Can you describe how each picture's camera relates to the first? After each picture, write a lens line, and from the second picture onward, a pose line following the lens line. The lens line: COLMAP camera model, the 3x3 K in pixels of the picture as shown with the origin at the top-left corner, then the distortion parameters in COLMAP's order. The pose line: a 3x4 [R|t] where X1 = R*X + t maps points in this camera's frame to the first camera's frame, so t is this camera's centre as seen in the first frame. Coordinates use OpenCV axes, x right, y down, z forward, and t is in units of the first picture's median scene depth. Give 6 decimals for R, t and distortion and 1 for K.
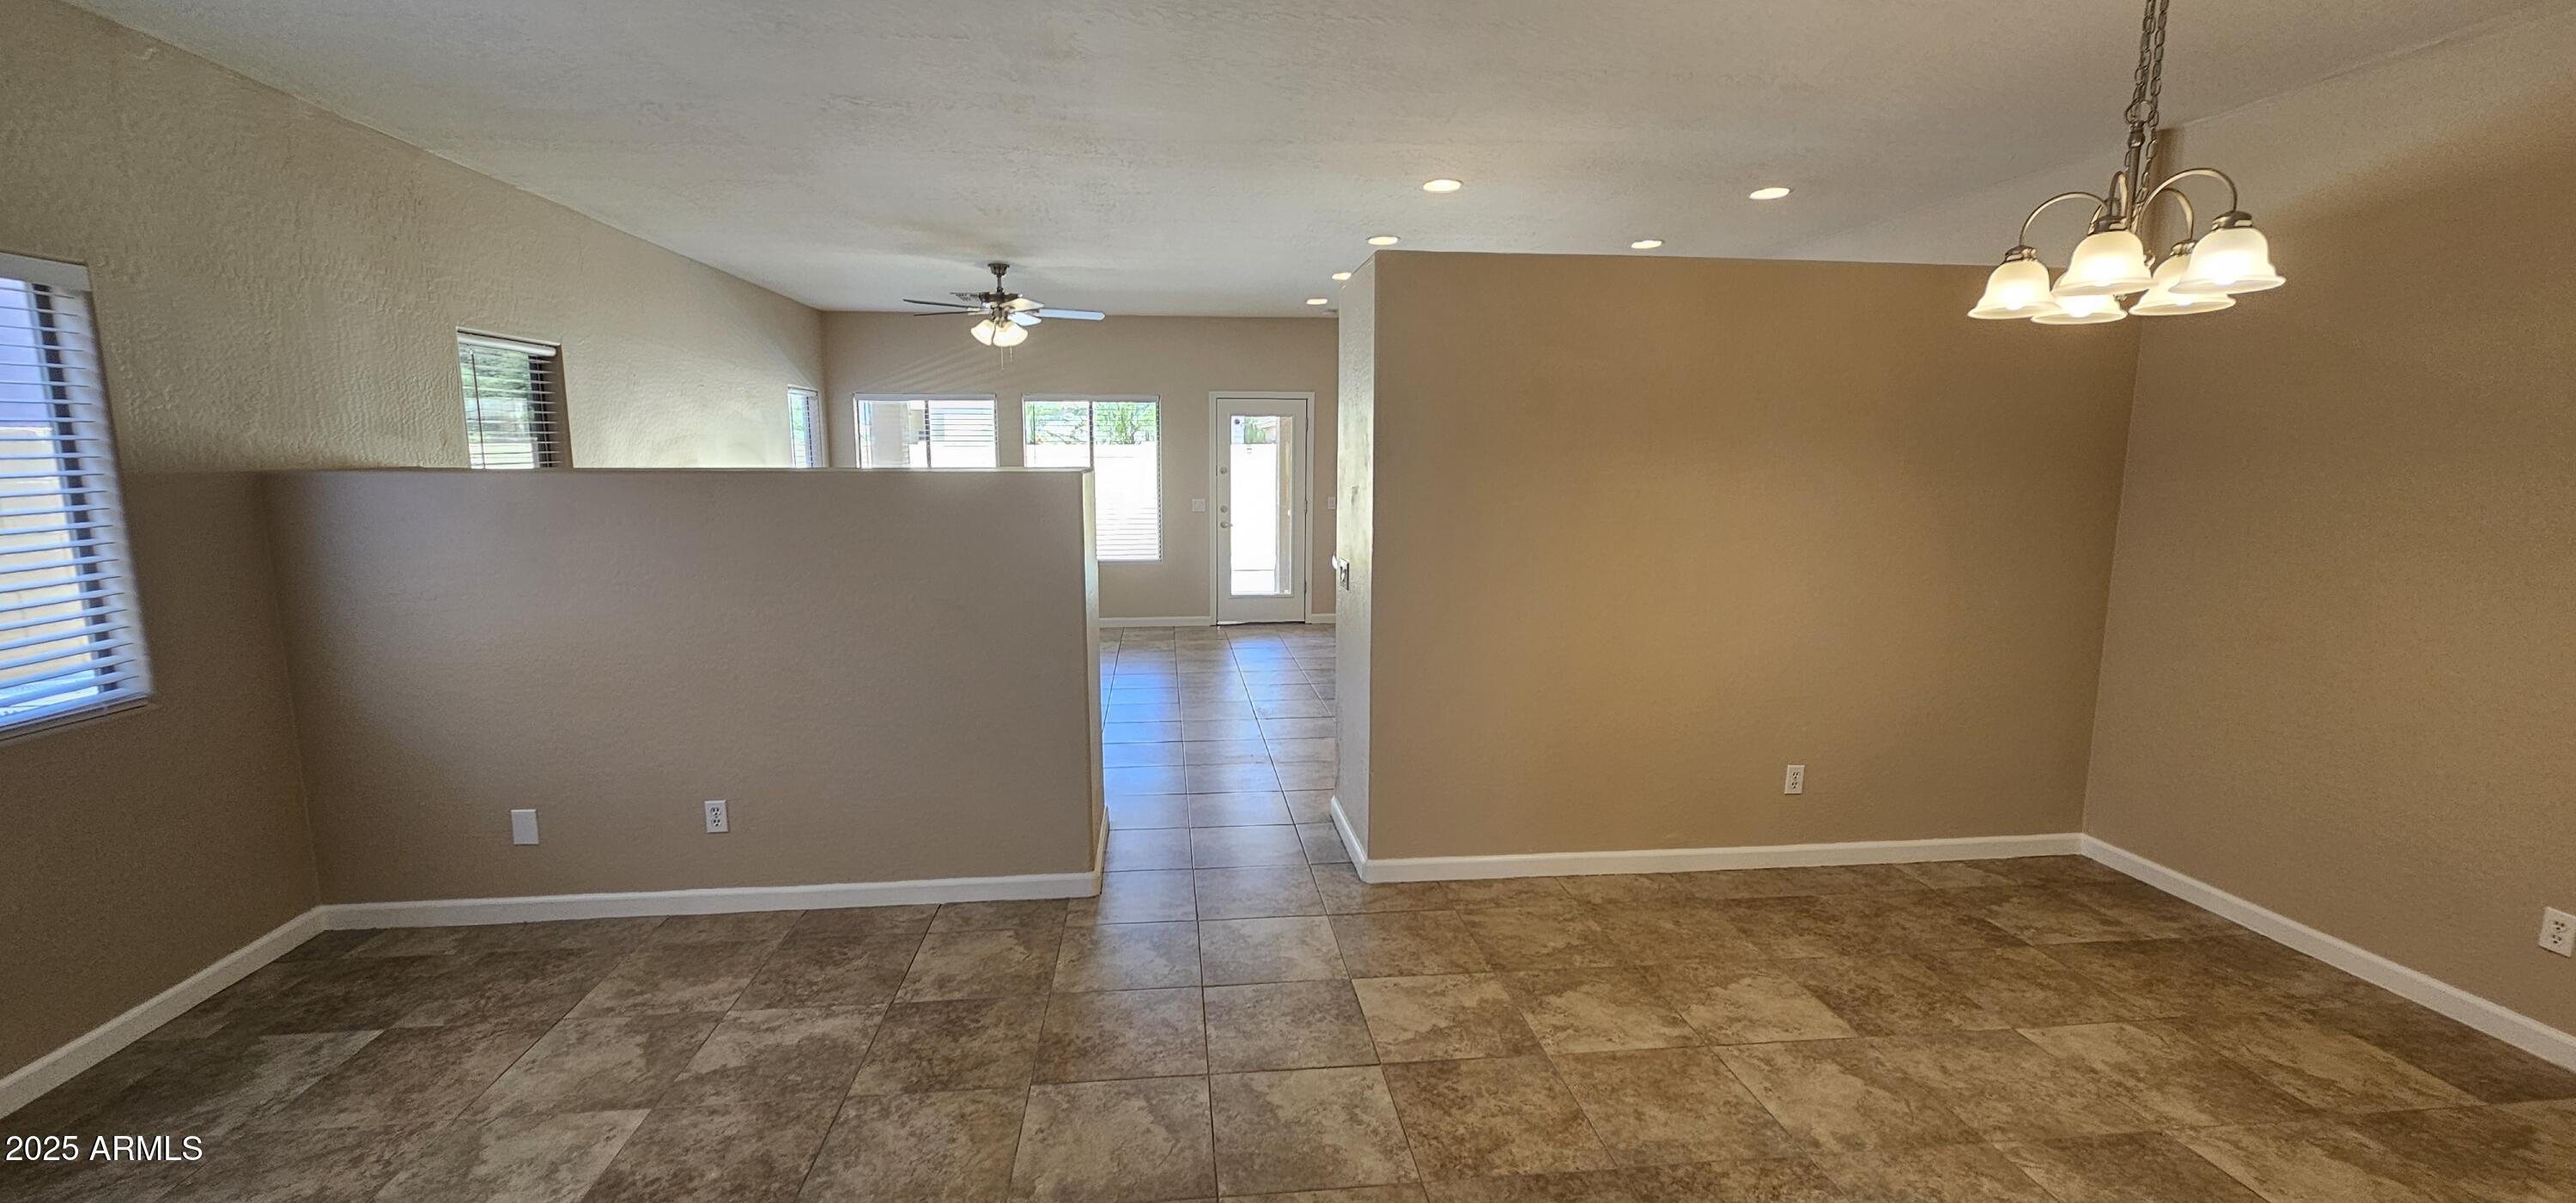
lens RADIAL K [[1051.9, 0, 1276.0], [0, 1051.9, 609.2], [0, 0, 1]] dist [0.000065, -0.000687]
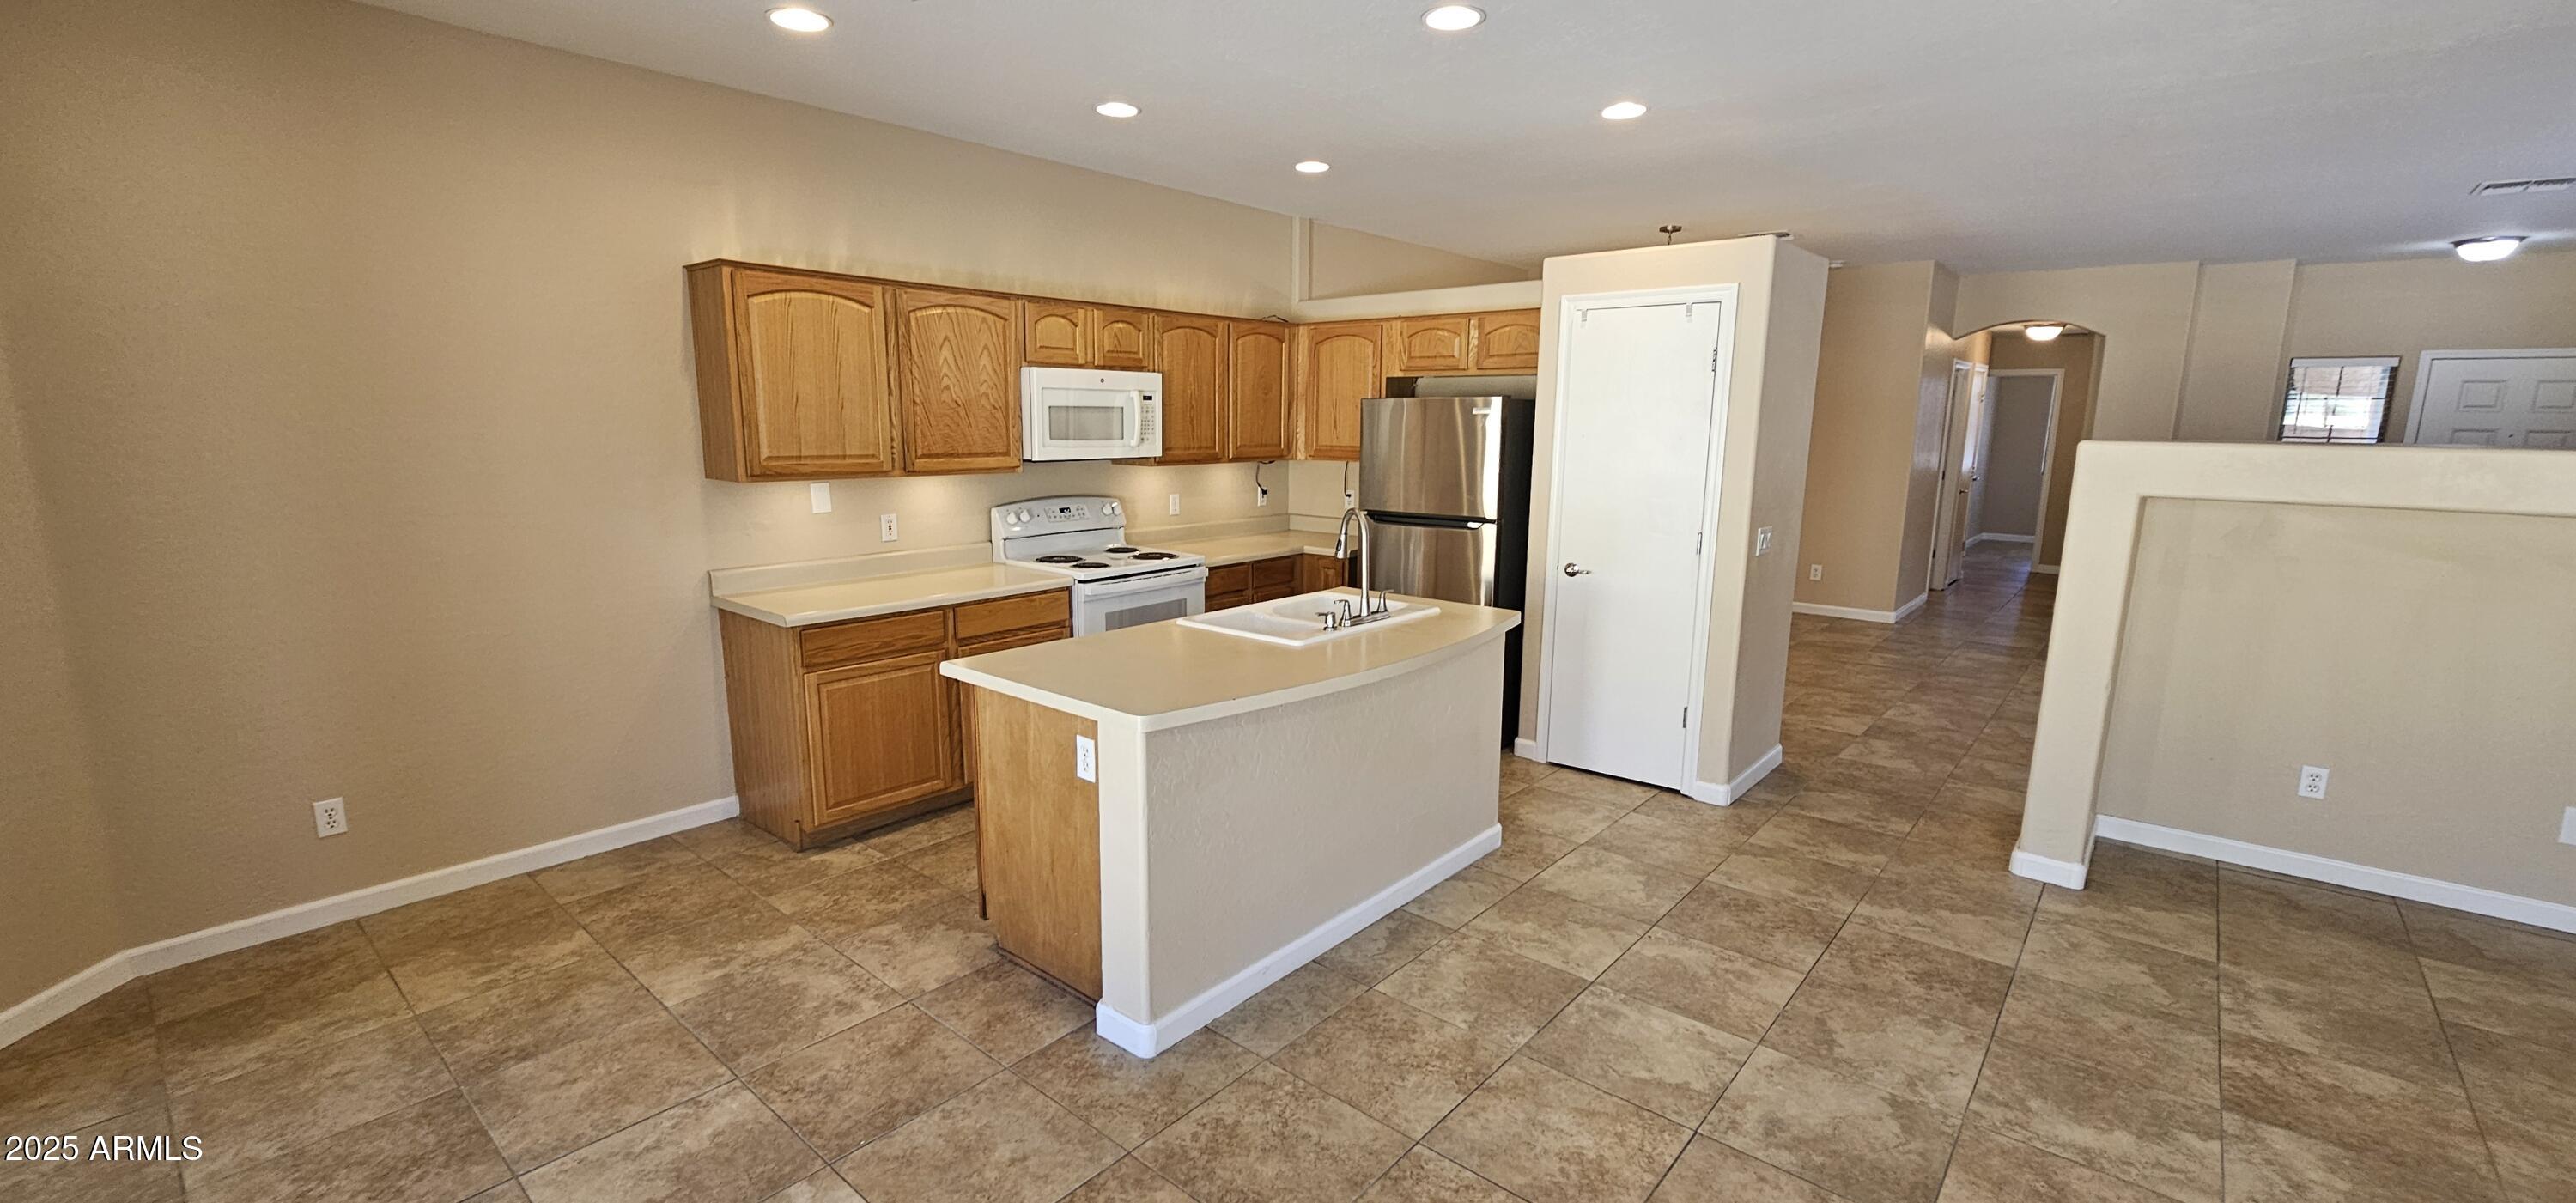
lens RADIAL K [[1051.9, 0, 1274.4], [0, 1051.9, 607.3], [0, 0, 1]] dist [0.000065, -0.000687]
pose [[-0.678966, -0.137954, 0.721093, -0.448665], [0.102781, 0.954654, 0.279414, -0.384335], [-0.726940, 0.263827, -0.633998, 2.530116]]
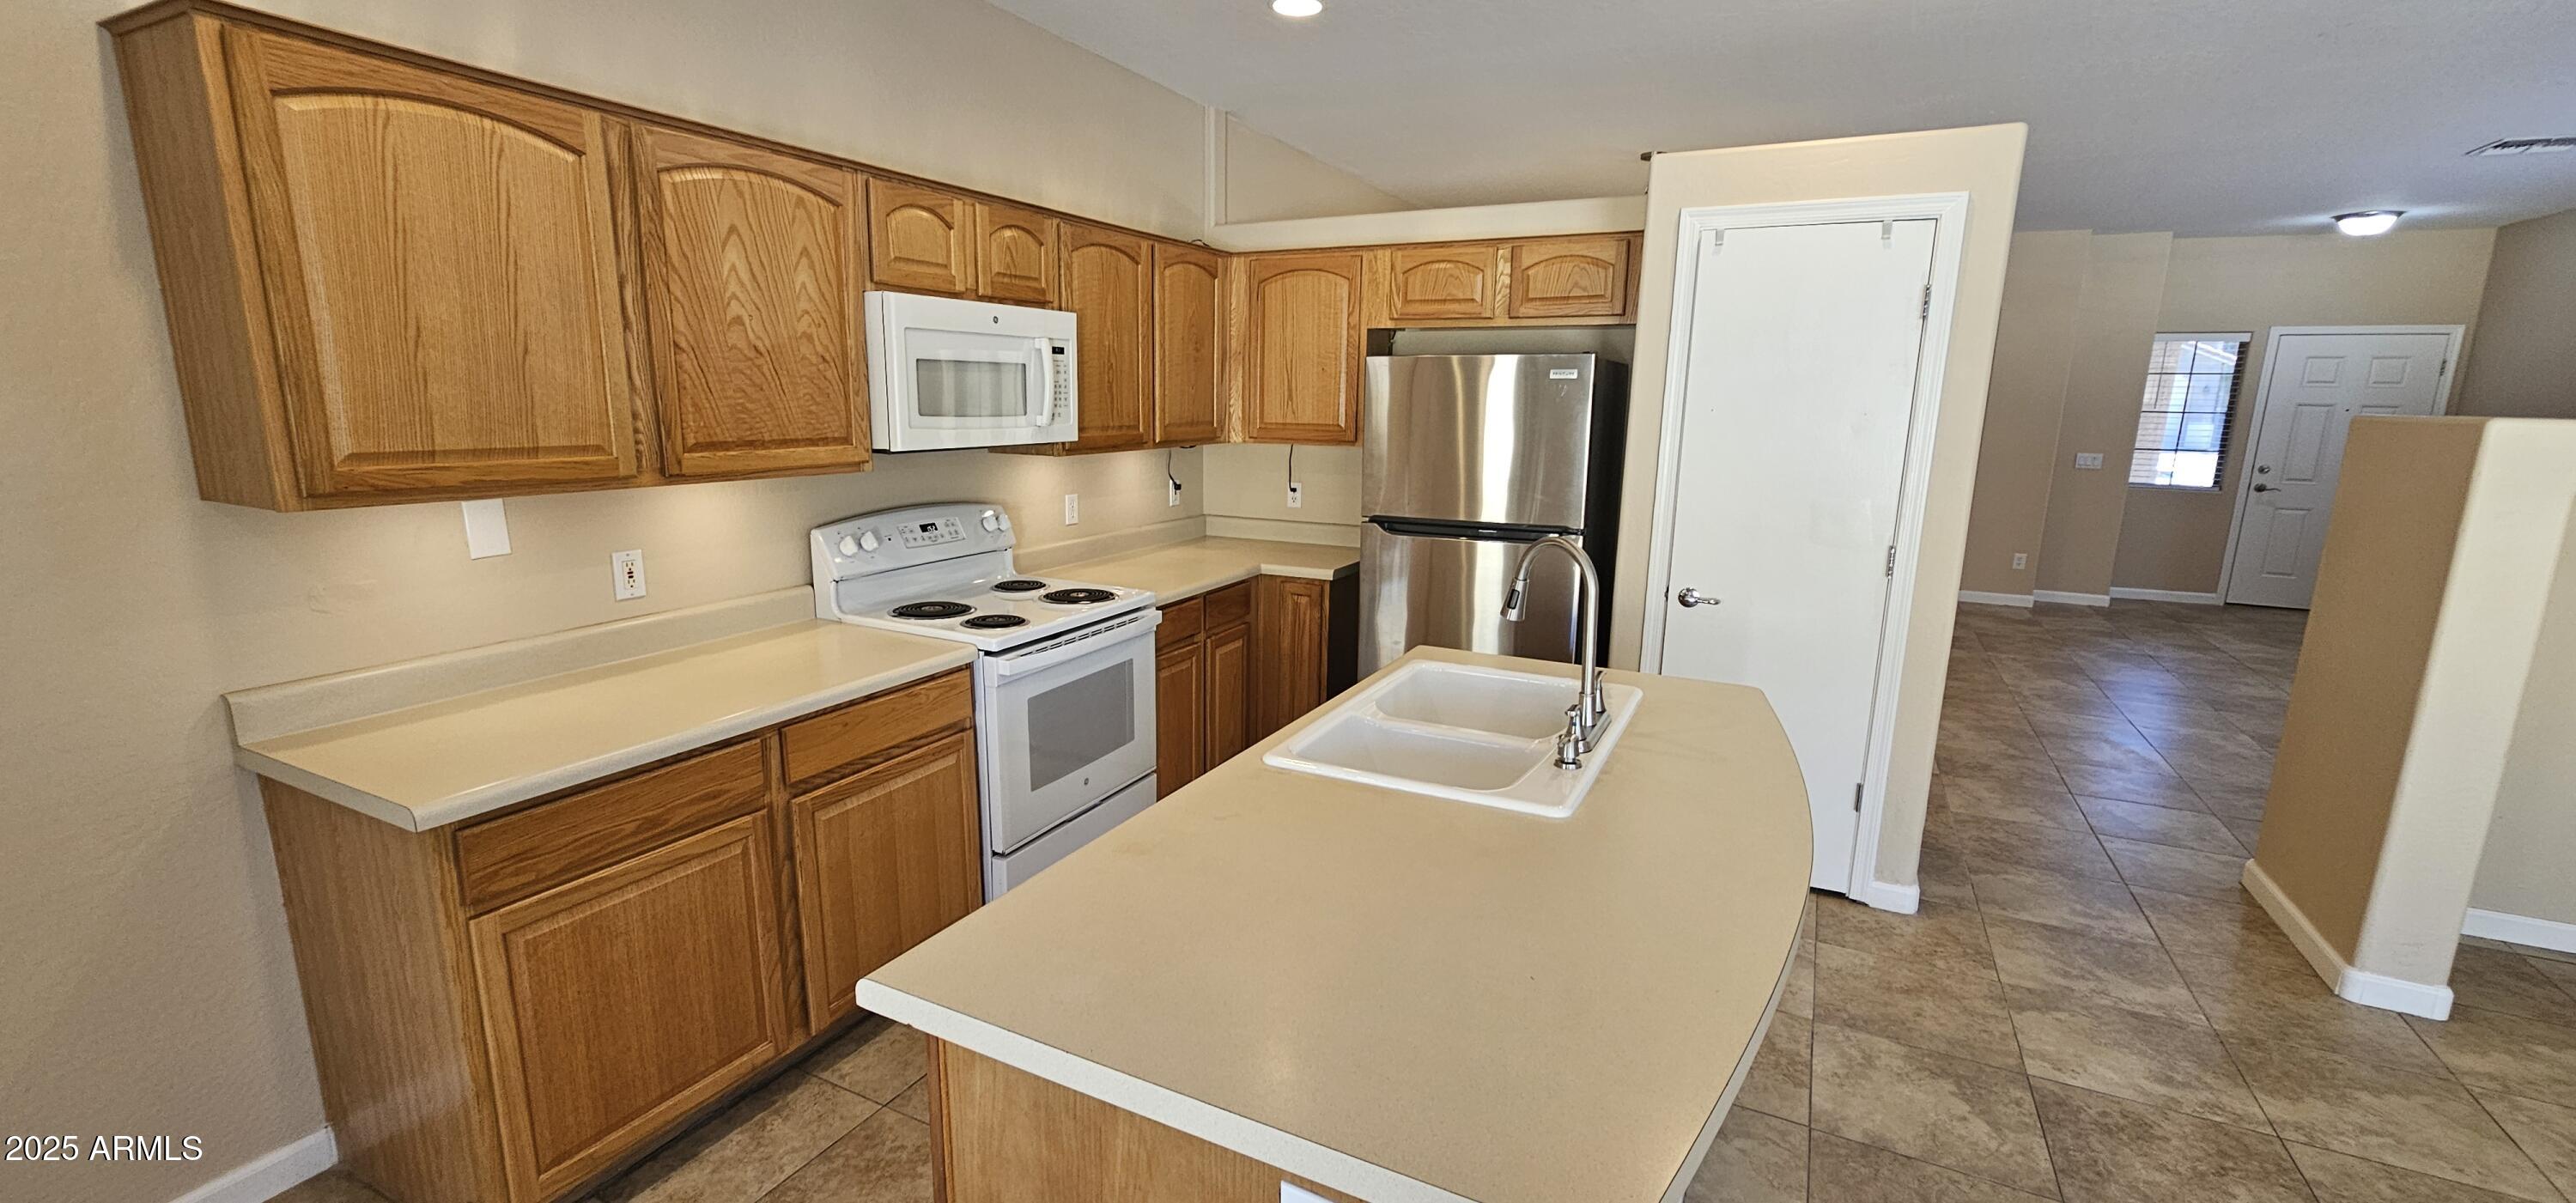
lens RADIAL K [[1051.9, 0, 1274.2], [0, 1051.9, 607.2], [0, 0, 1]] dist [0.000065, -0.000687]
pose [[-0.833290, -0.123171, 0.538941, 0.077636], [0.069607, 0.943731, 0.323306, -0.344723], [-0.548437, 0.306922, -0.777828, 2.347055]]
